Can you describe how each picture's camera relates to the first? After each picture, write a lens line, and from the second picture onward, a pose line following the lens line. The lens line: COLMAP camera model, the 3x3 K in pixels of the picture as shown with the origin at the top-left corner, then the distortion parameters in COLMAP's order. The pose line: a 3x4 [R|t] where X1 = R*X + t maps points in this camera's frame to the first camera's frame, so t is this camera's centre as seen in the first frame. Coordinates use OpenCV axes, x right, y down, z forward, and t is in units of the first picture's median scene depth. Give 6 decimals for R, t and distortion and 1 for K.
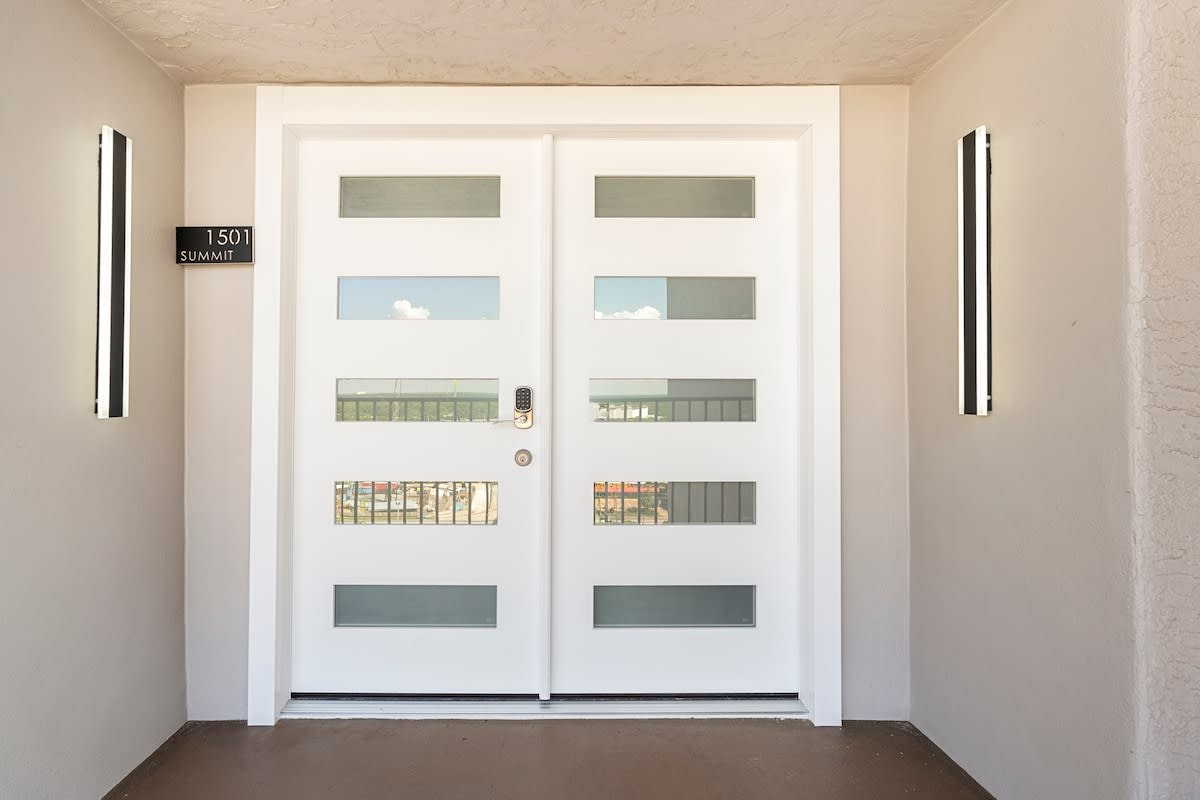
lens RADIAL K [[556.7, 0, 600.0], [0, 556.7, 381.2], [0, 0, 1]] dist [-0.001288, 0.000164]
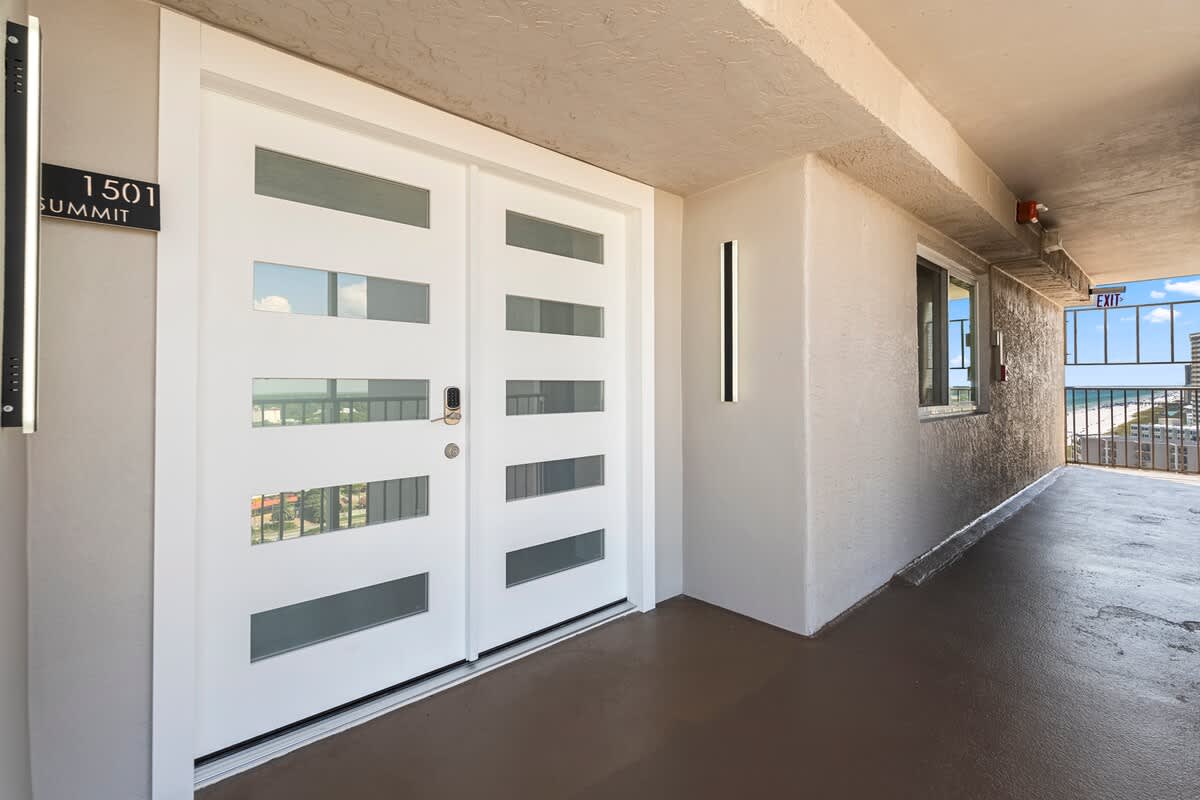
lens RADIAL K [[547.3, 0, 601.4], [0, 547.3, 383.6], [0, 0, 1]] dist [-0.001100, -0.000038]
pose [[0.732856, 0.001143, 0.680382, -0.663448], [-0.004046, 0.999988, 0.002678, -0.000419], [-0.680371, -0.004715, 0.732852, 0.001269]]
